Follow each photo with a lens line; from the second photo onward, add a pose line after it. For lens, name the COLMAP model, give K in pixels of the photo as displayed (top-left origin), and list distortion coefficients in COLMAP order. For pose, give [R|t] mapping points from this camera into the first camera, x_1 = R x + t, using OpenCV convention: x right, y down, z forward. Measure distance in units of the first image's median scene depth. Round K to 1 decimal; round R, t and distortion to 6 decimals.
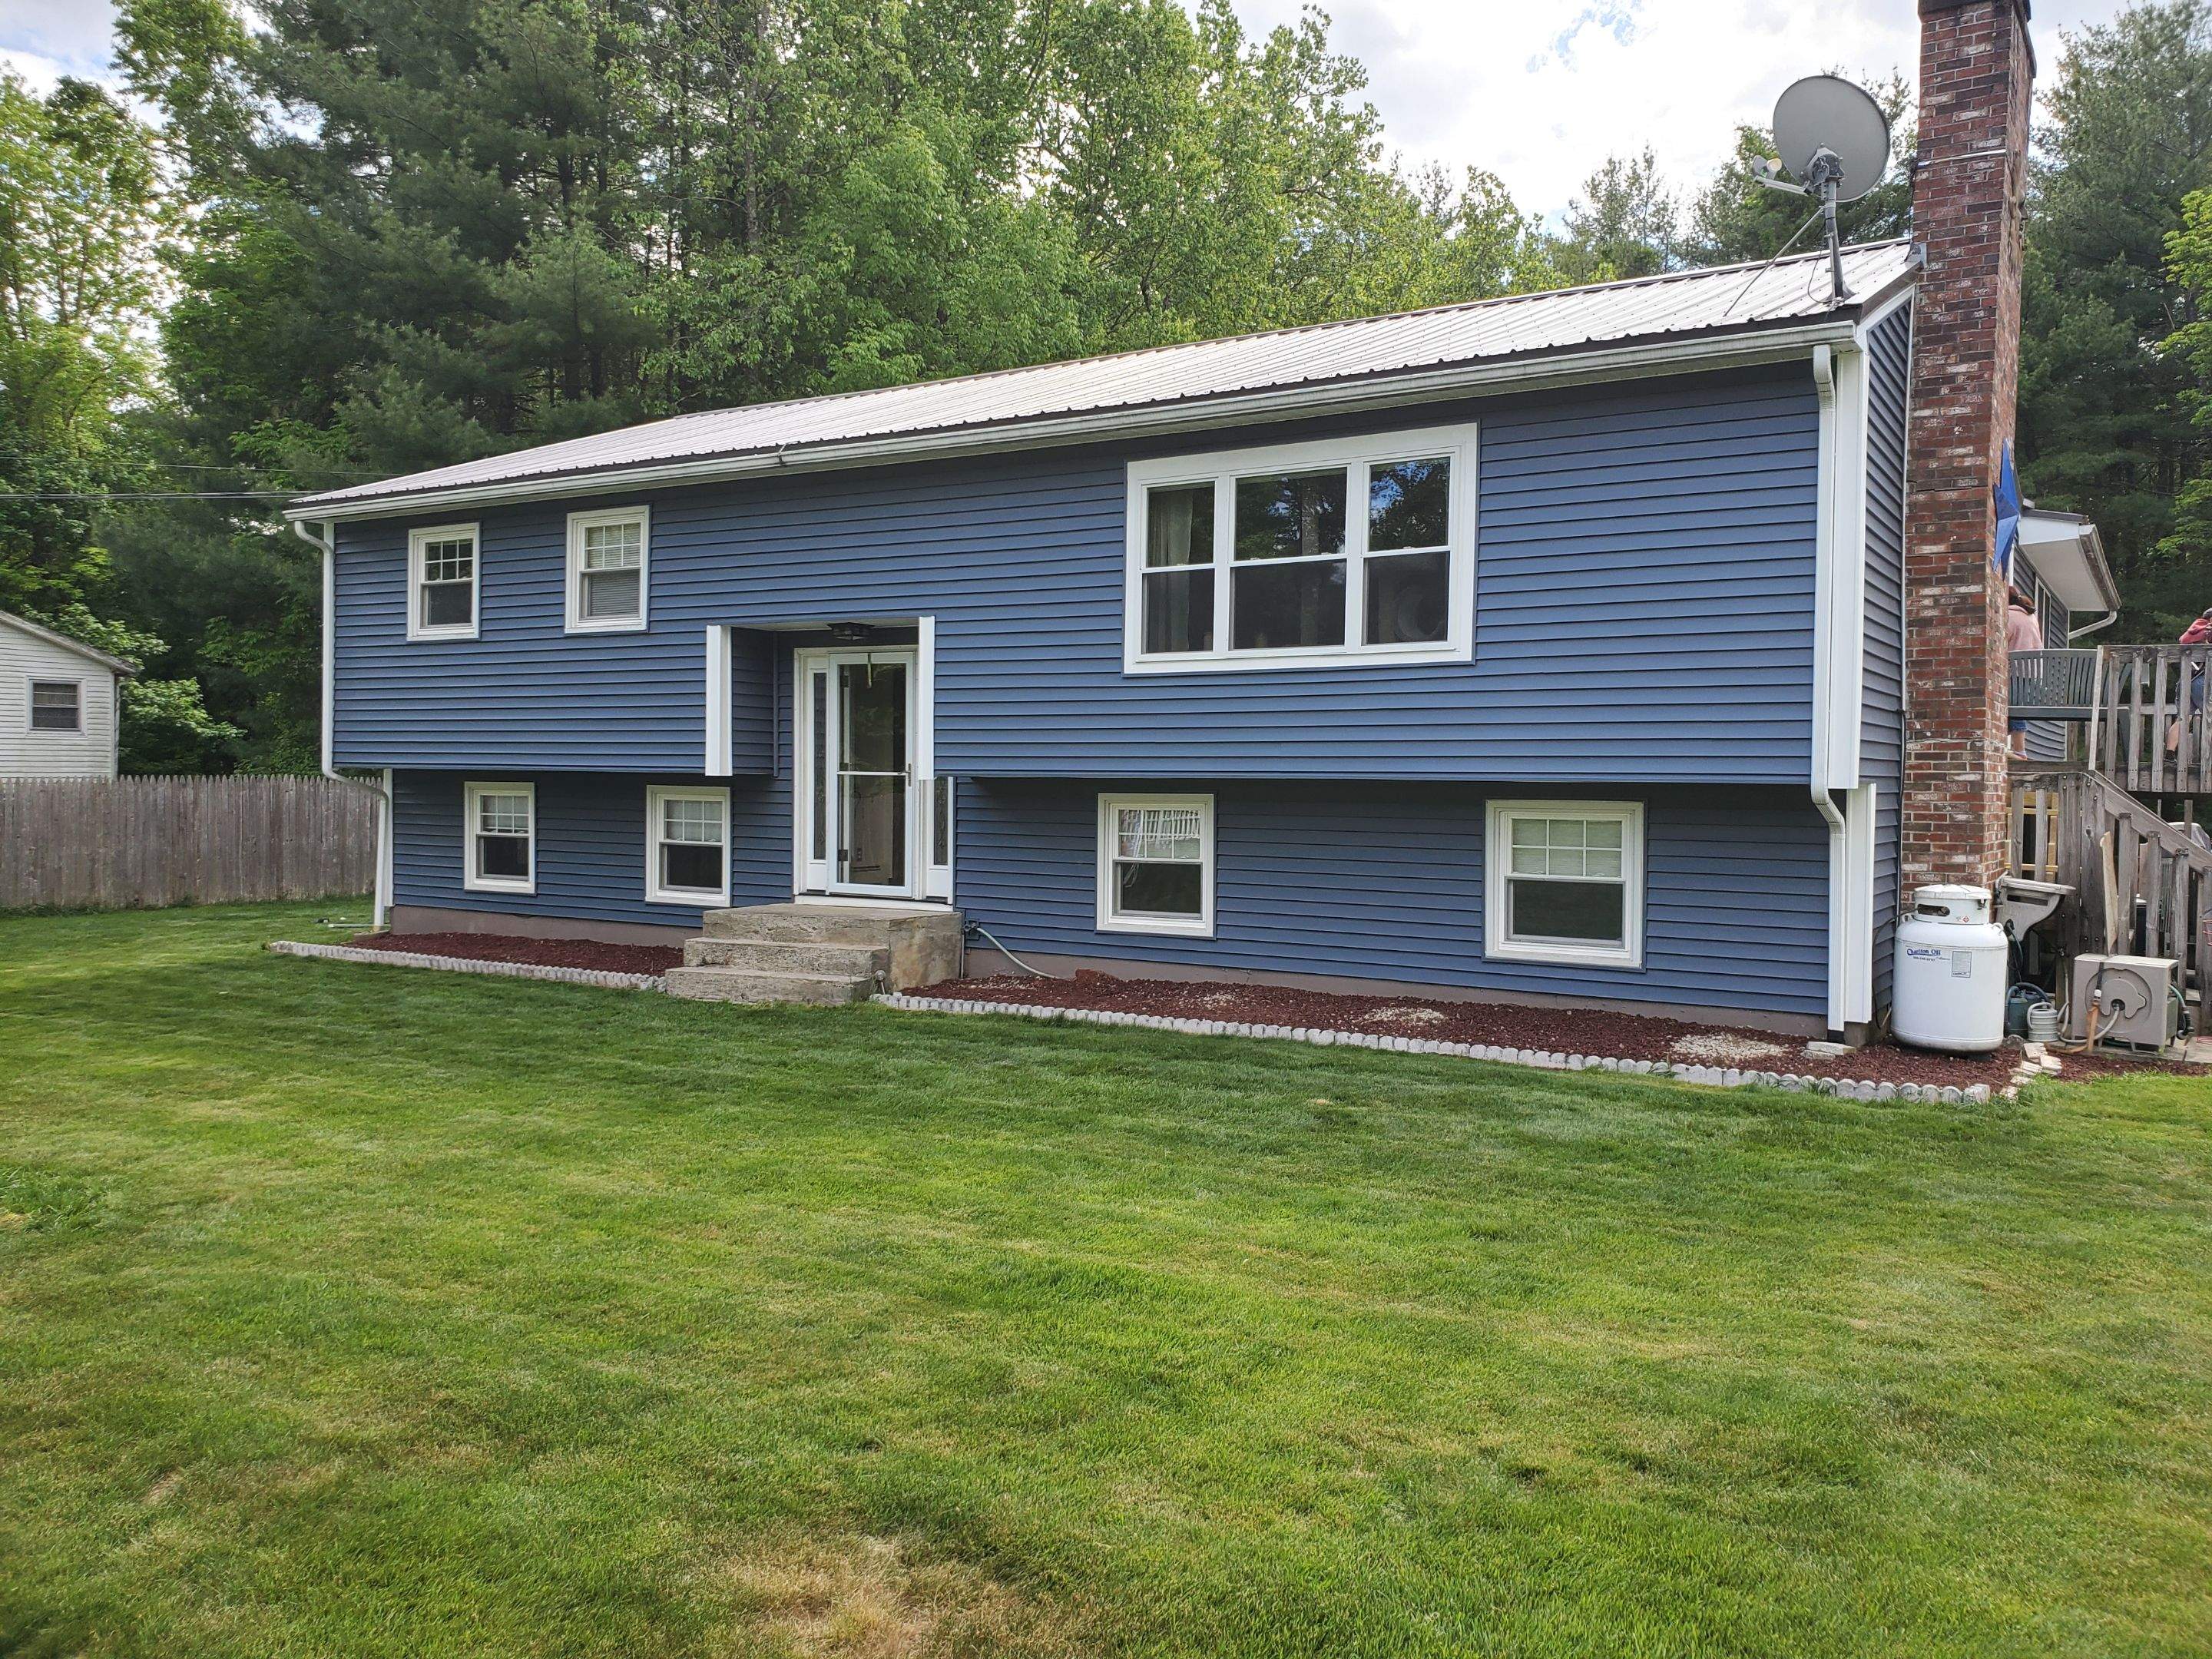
lens RADIAL K [[1692.7, 0, 1106.0], [0, 1692.7, 829.5], [0, 0, 1]] dist [0.000652, -0.000986]
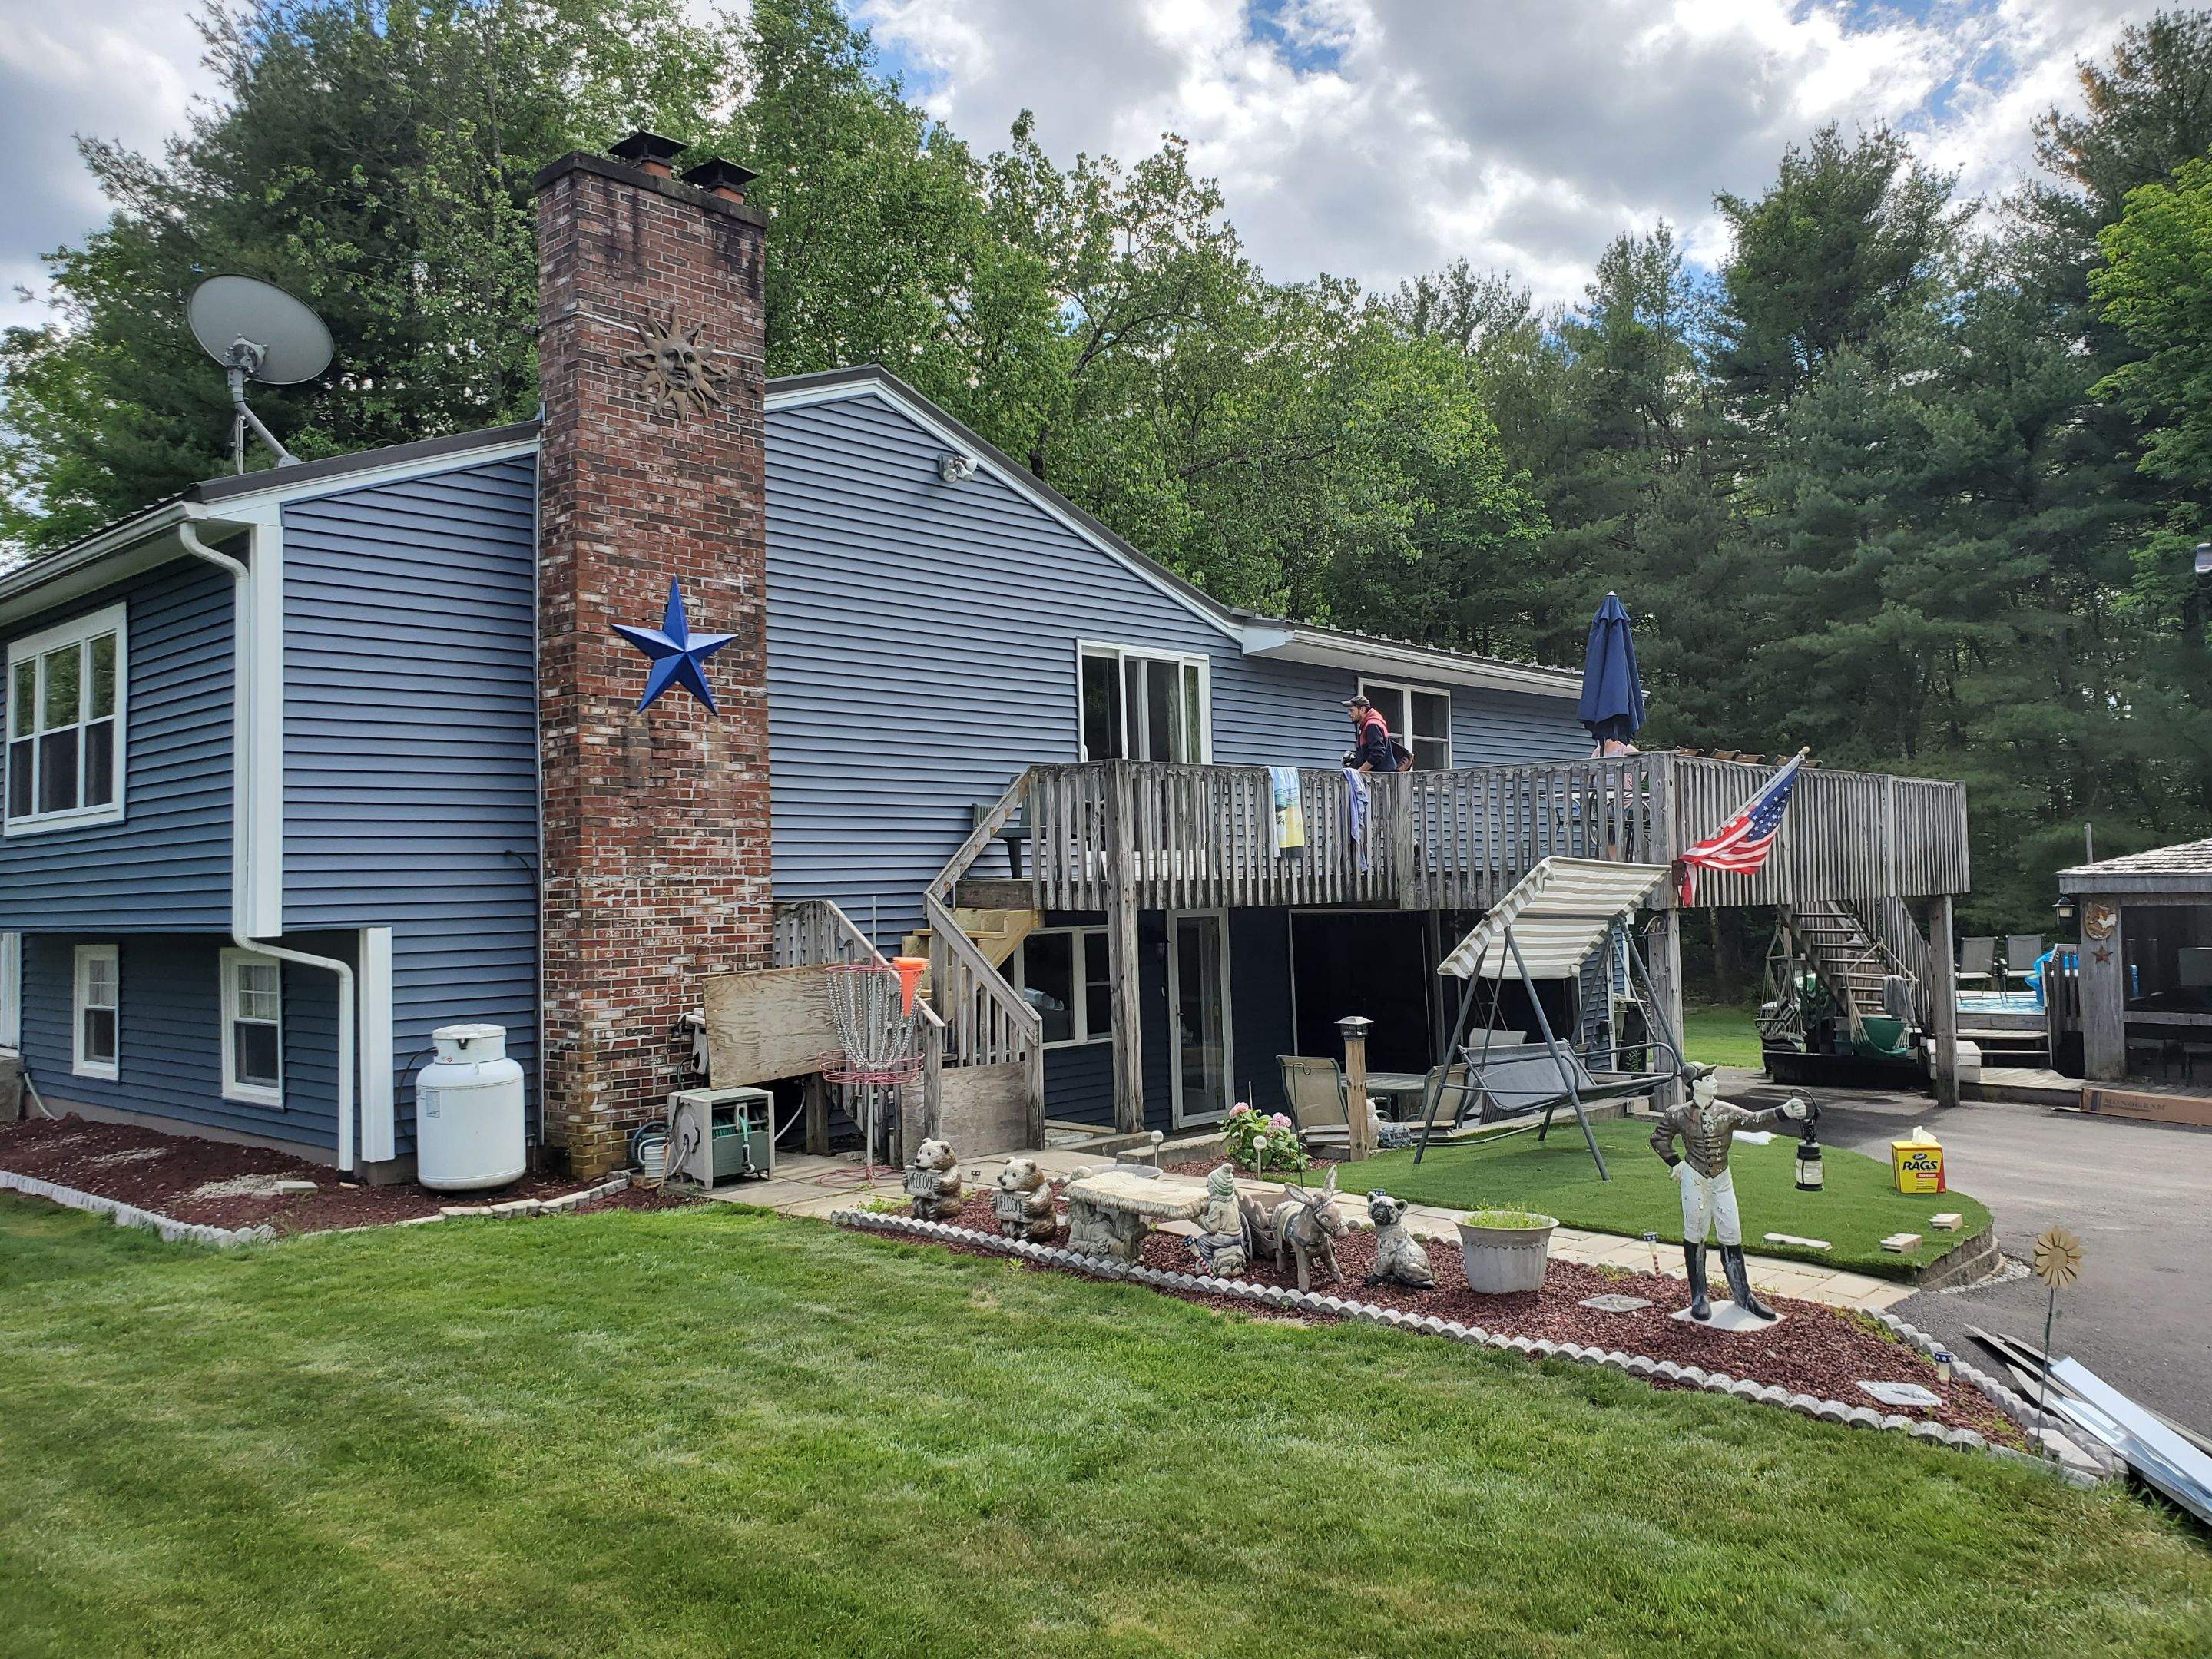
lens RADIAL K [[1775.6, 0, 1106.0], [0, 1775.6, 829.5], [0, 0, 1]] dist [0.002951, 0.001437]
pose [[0.979400, -0.038635, -0.198199, 0.932549], [0.023166, 0.996543, -0.079783, 0.009719], [0.200596, 0.073548, 0.976909, 0.019331]]
